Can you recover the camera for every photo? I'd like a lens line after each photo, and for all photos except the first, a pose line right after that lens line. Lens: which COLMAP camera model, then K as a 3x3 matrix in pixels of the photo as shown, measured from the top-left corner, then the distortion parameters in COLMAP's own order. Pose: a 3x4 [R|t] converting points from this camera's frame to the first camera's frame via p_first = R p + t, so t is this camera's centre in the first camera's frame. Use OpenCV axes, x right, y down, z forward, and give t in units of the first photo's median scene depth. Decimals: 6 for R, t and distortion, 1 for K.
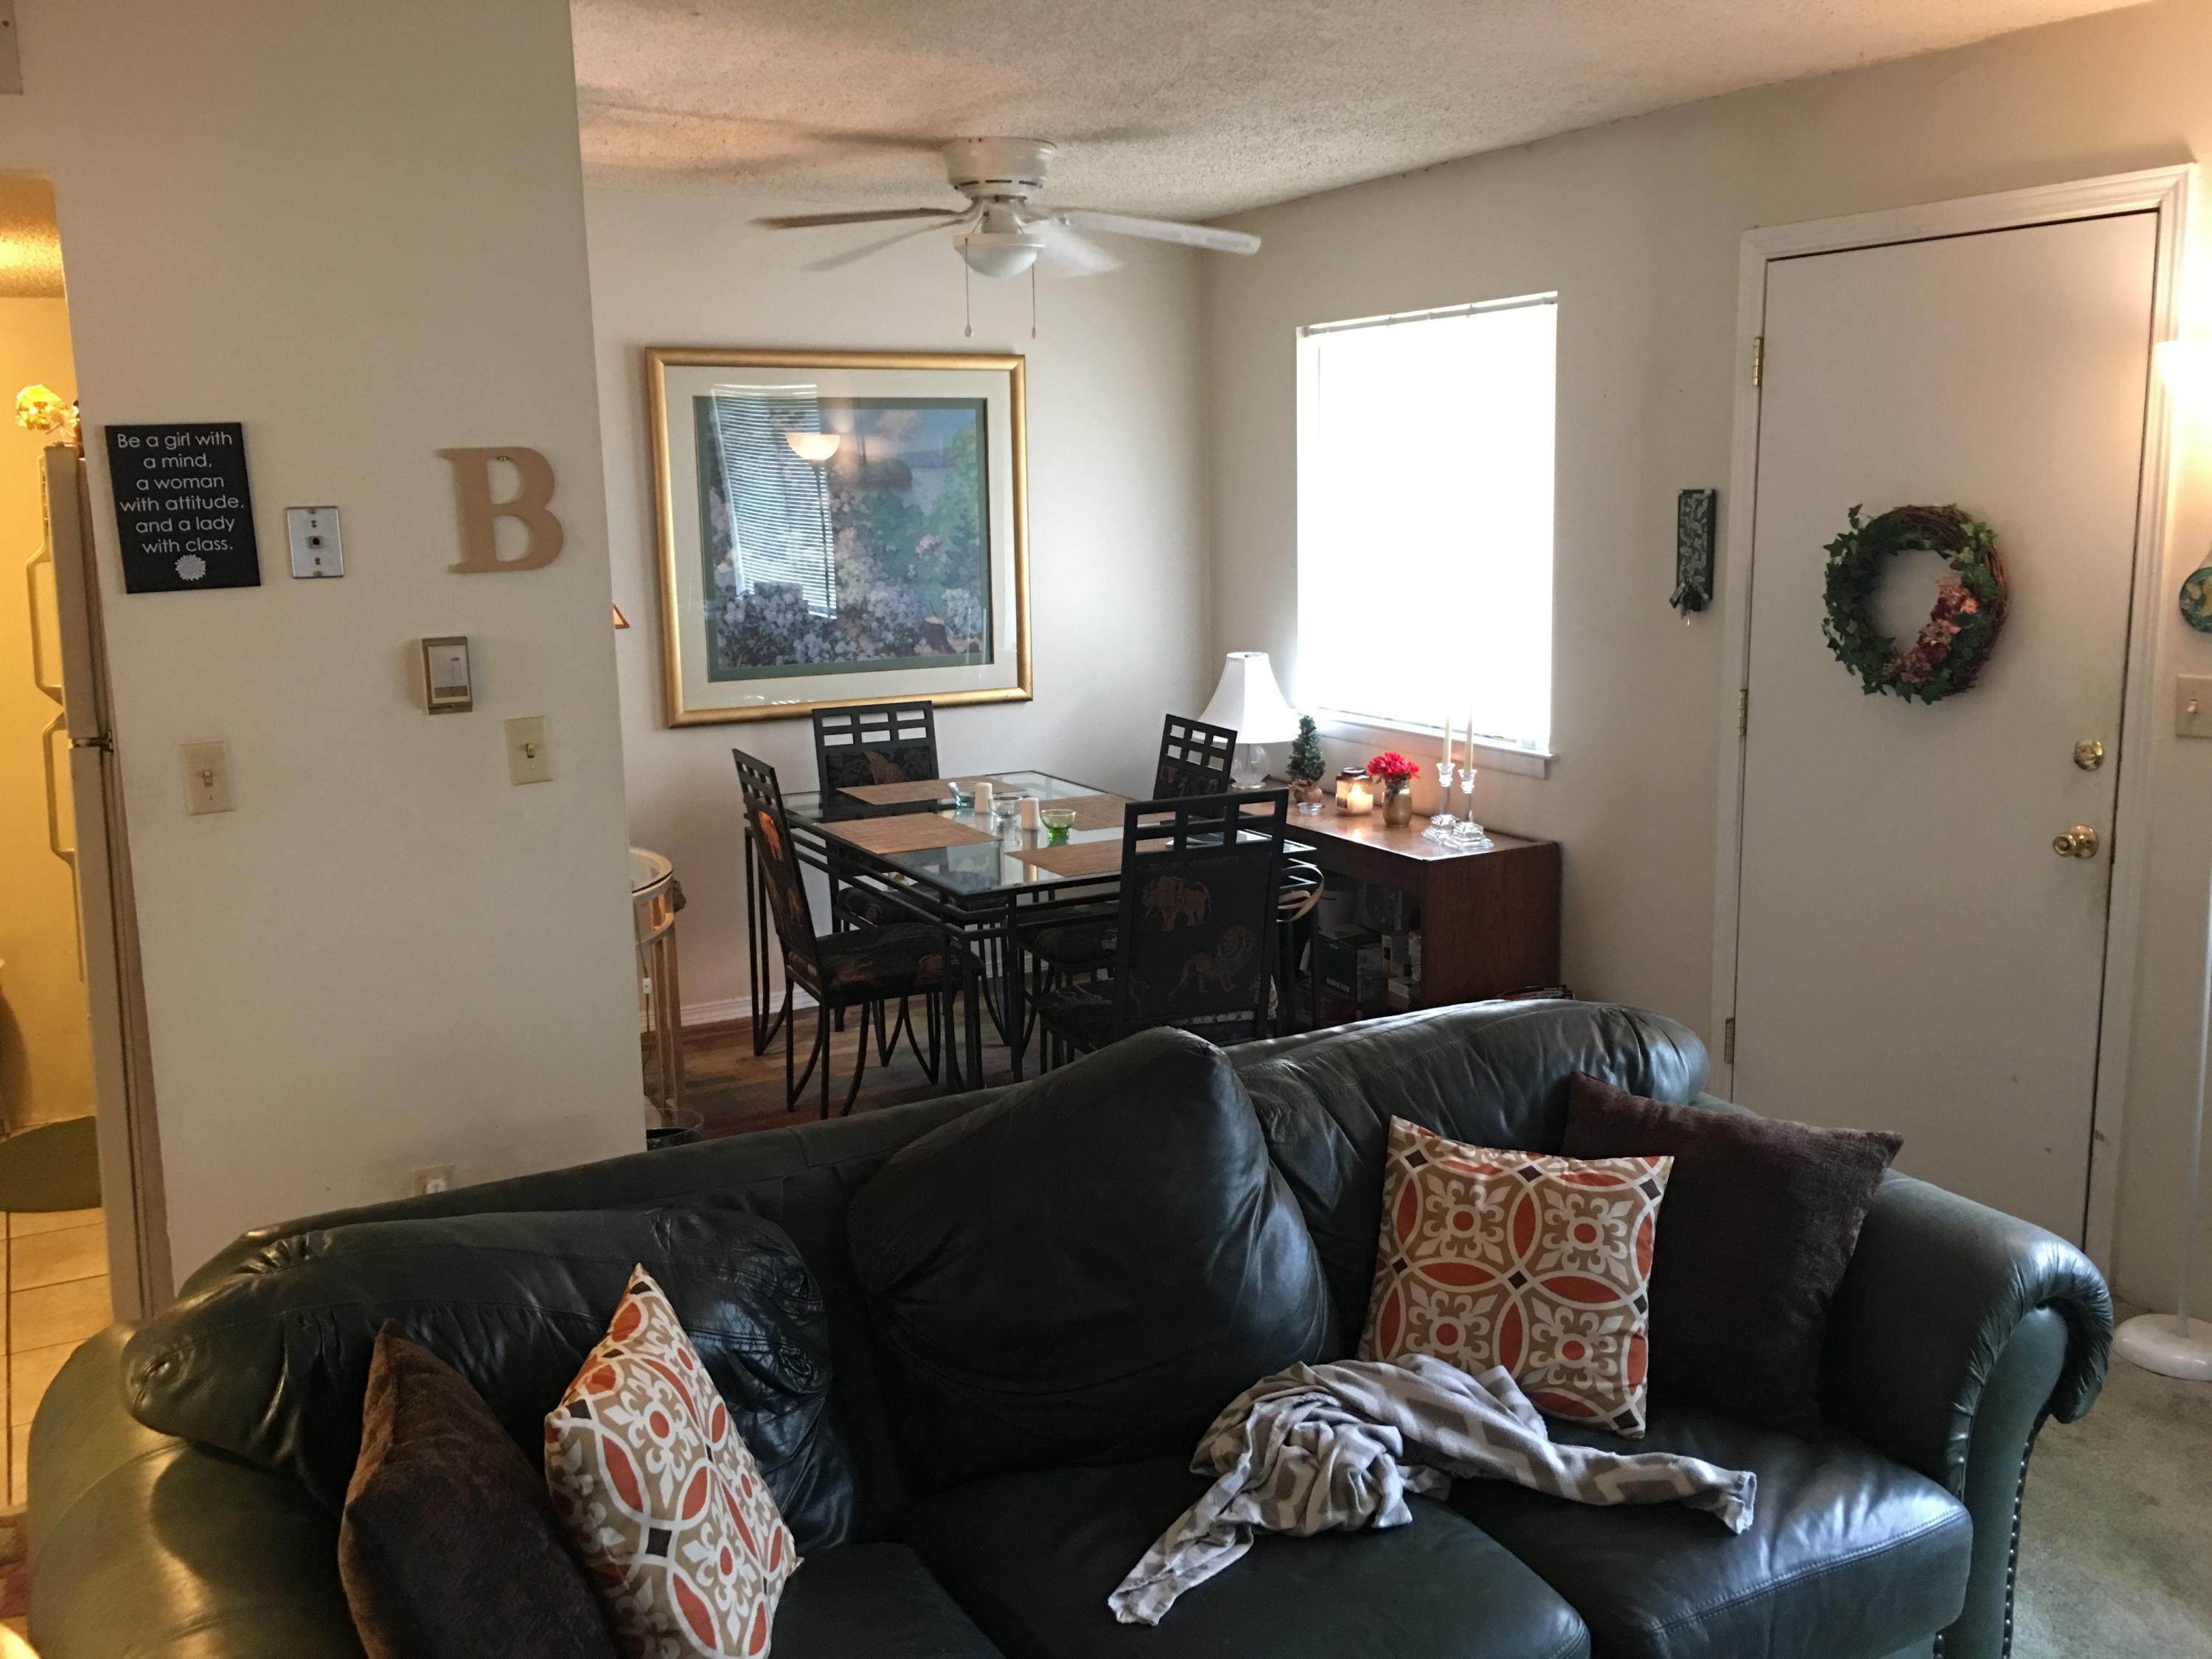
lens RADIAL K [[1897.1, 0, 1105.9], [0, 1897.1, 805.8], [0, 0, 1]] dist [0.073385, -0.104949]
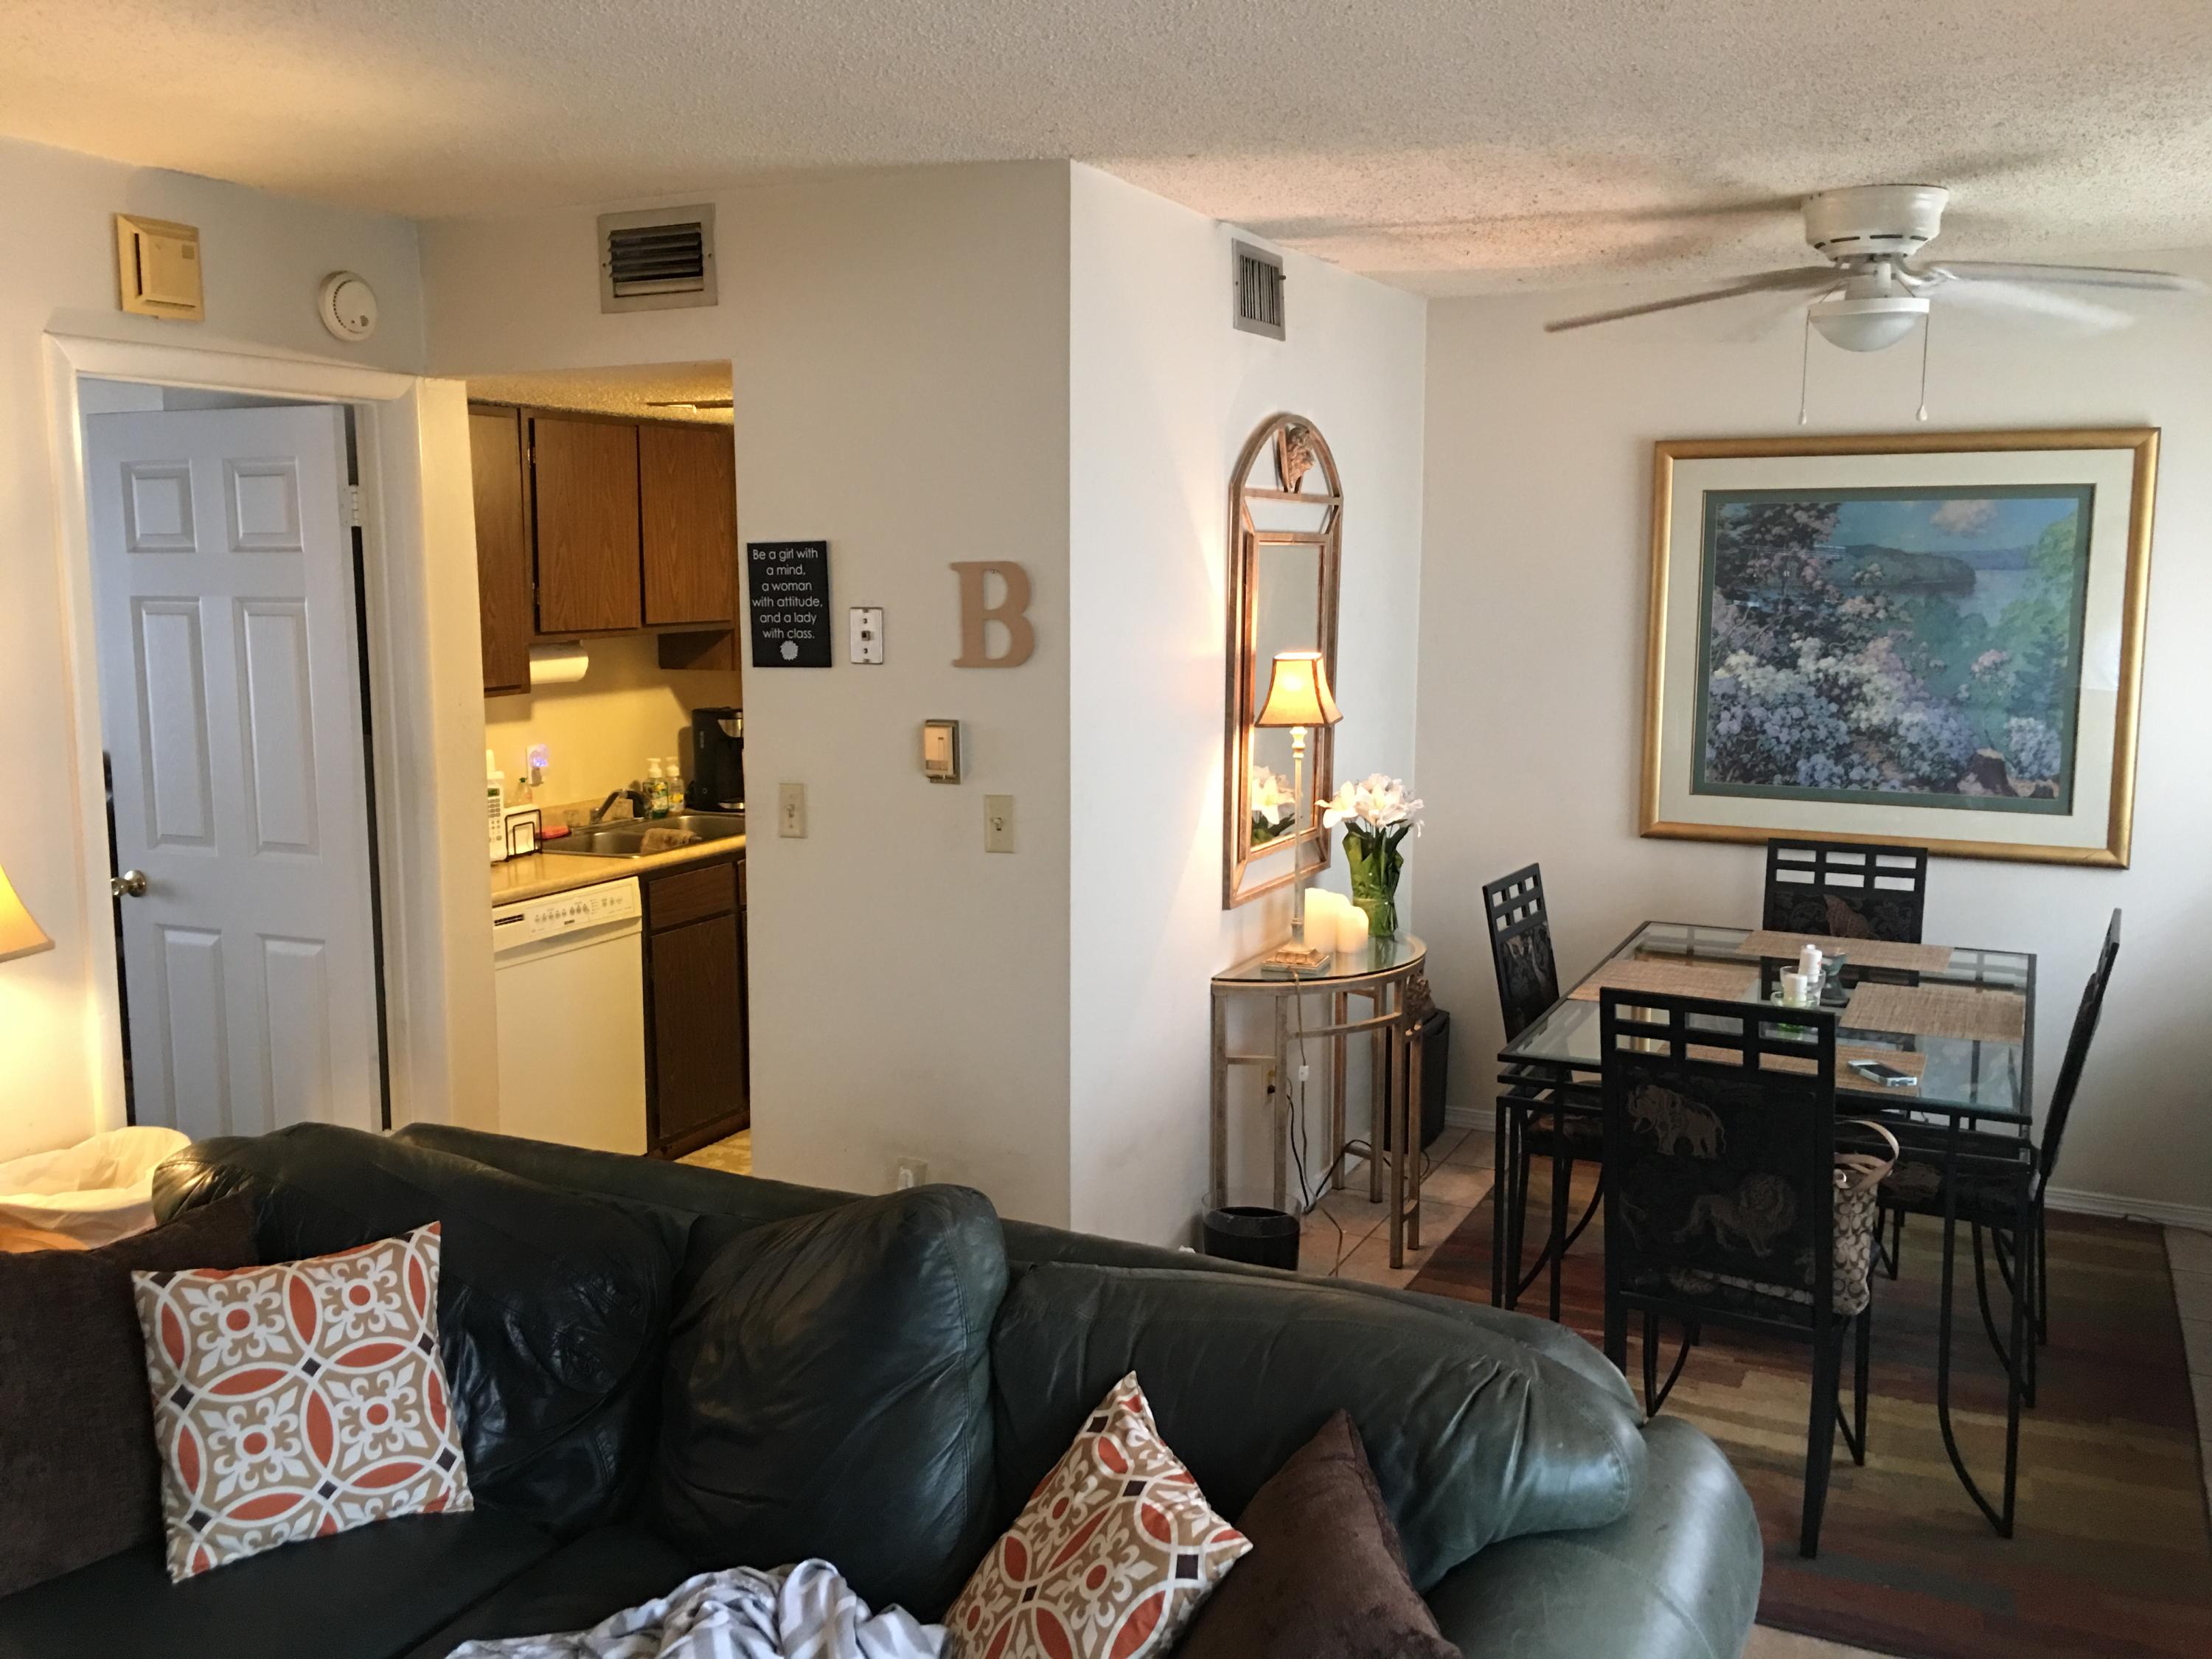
lens RADIAL K [[1897.1, 0, 1108.9], [0, 1897.1, 807.3], [0, 0, 1]] dist [0.073385, -0.104949]
pose [[0.585188, 0.124519, -0.801280, 0.467454], [-0.149793, 0.987733, 0.044097, -0.071604], [0.796942, 0.094222, 0.596662, 0.270061]]
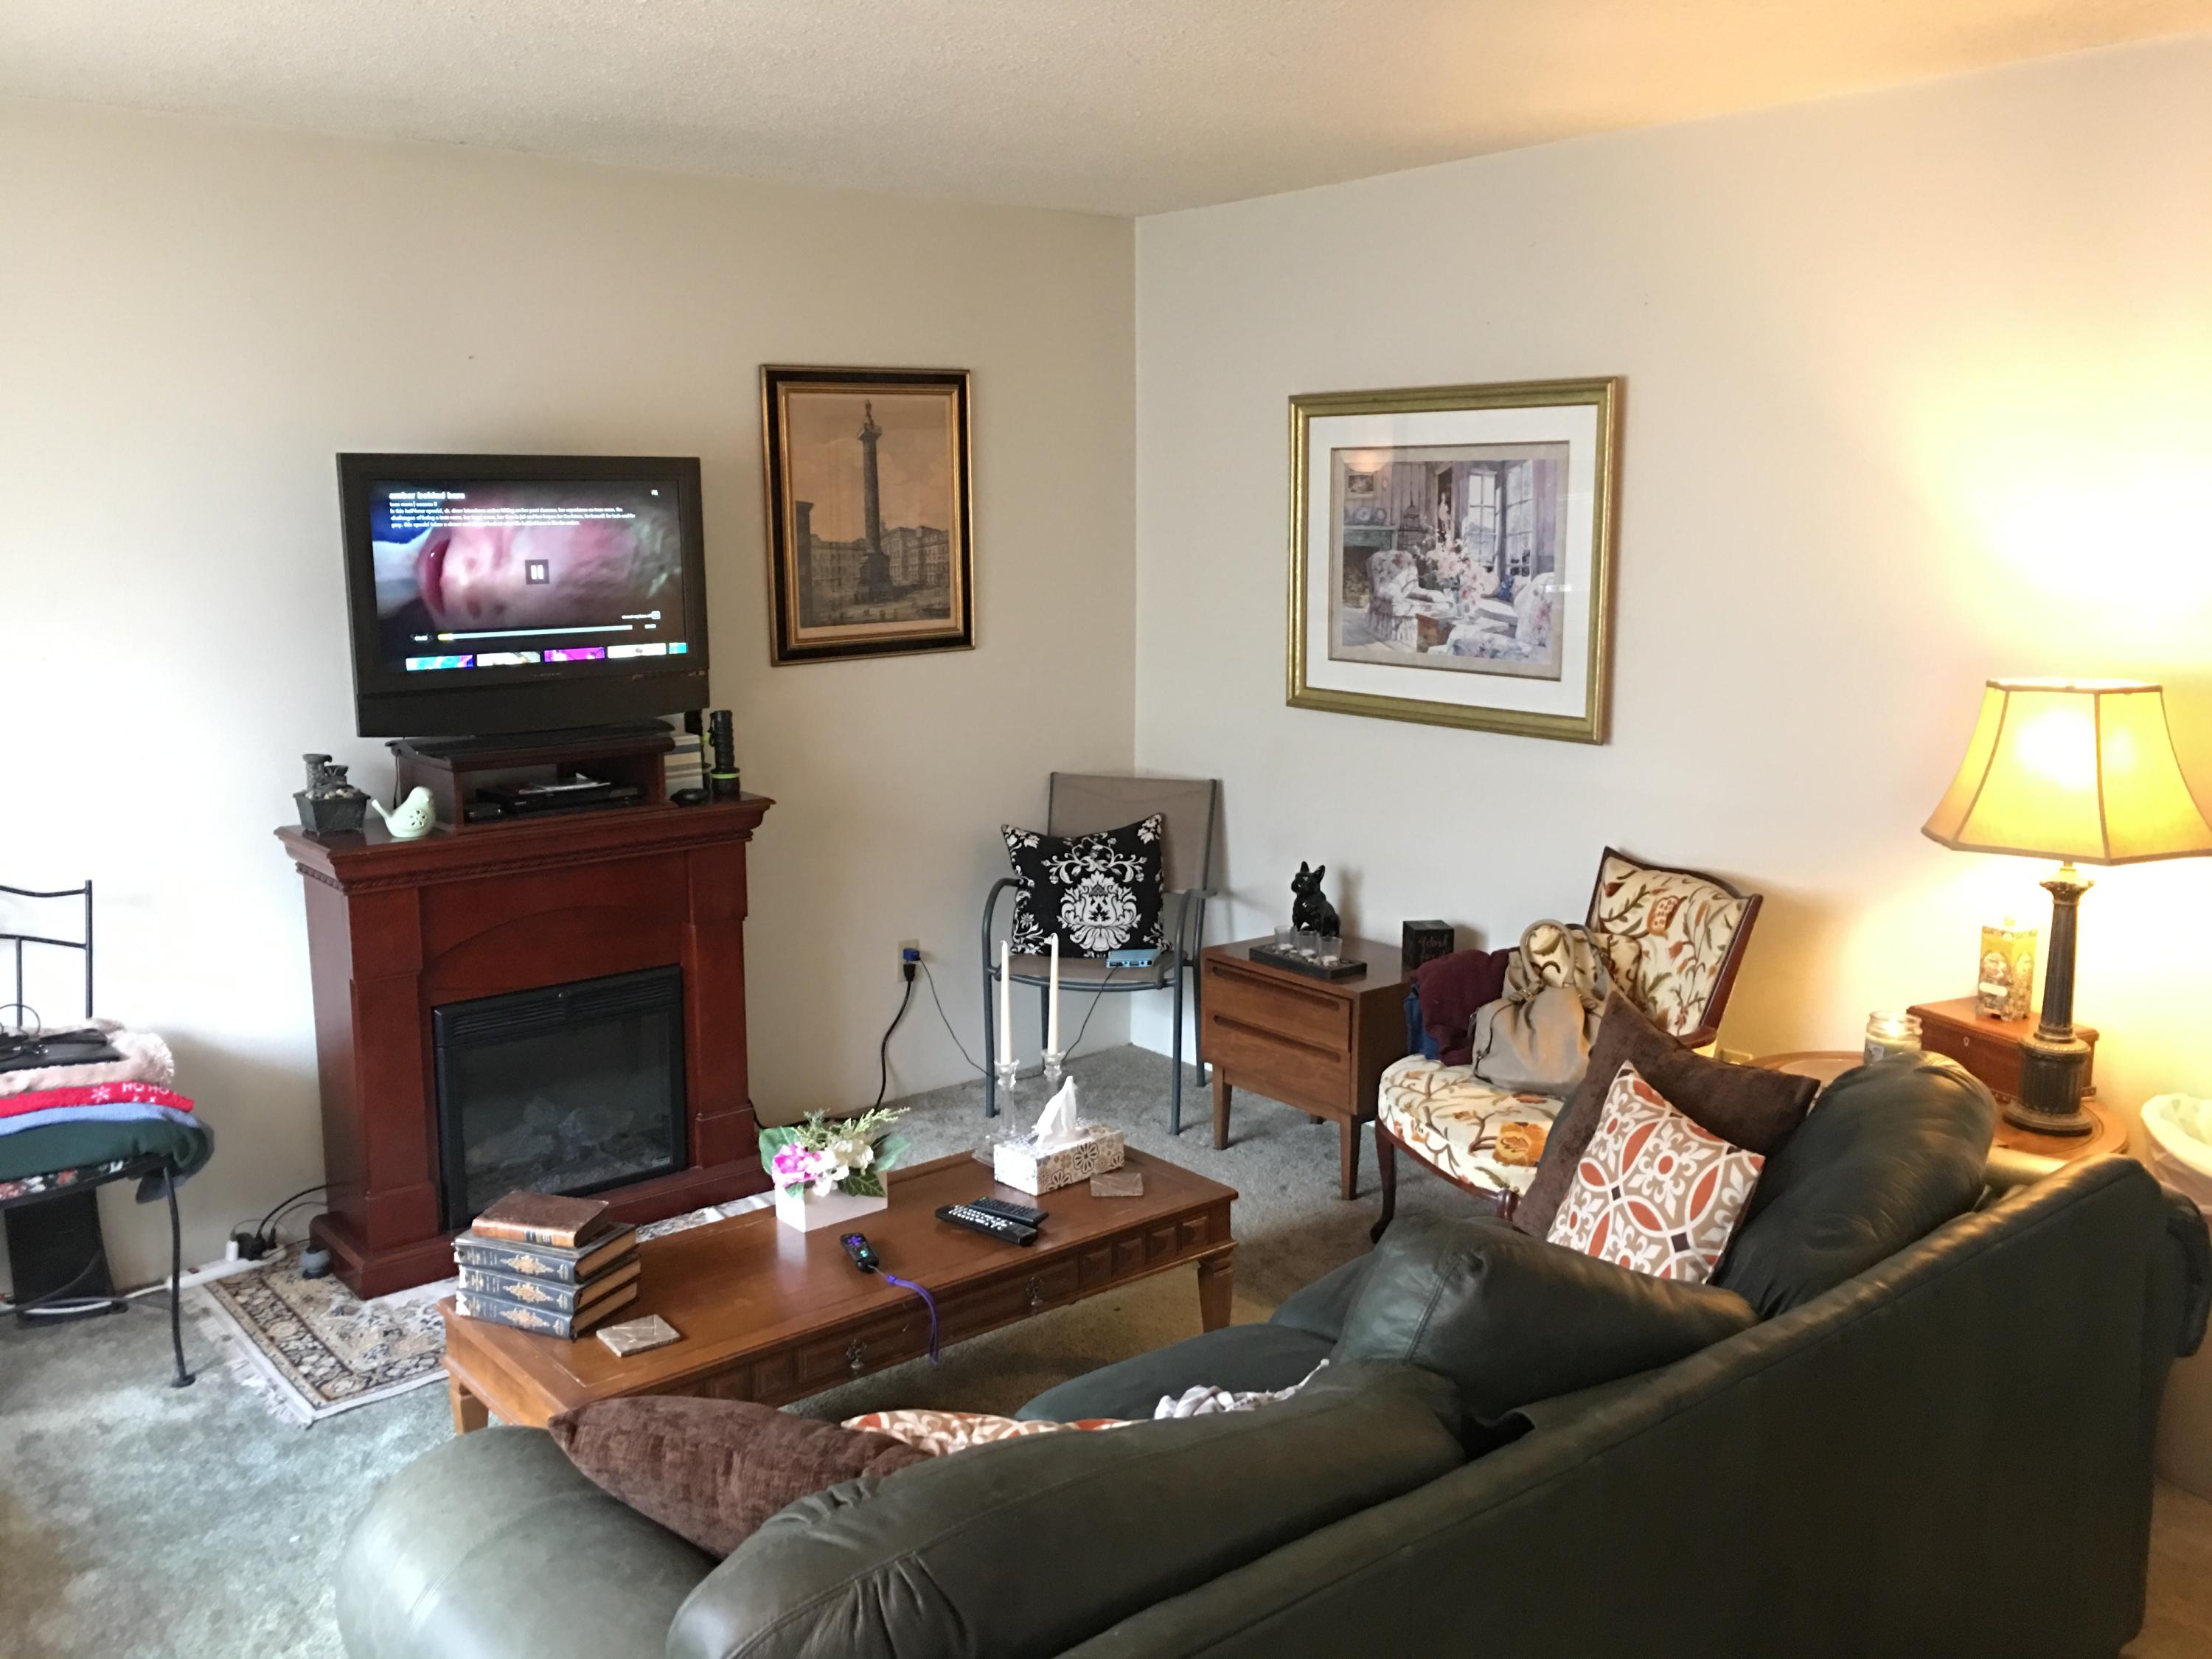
lens RADIAL K [[1897.1, 0, 1105.4], [0, 1897.1, 802.3], [0, 0, 1]] dist [0.073385, -0.104949]
pose [[-0.980042, 0.053247, -0.191524, 0.188959], [-0.014697, 0.941413, 0.336935, -0.184268], [0.198244, 0.333025, -0.921842, 0.935656]]
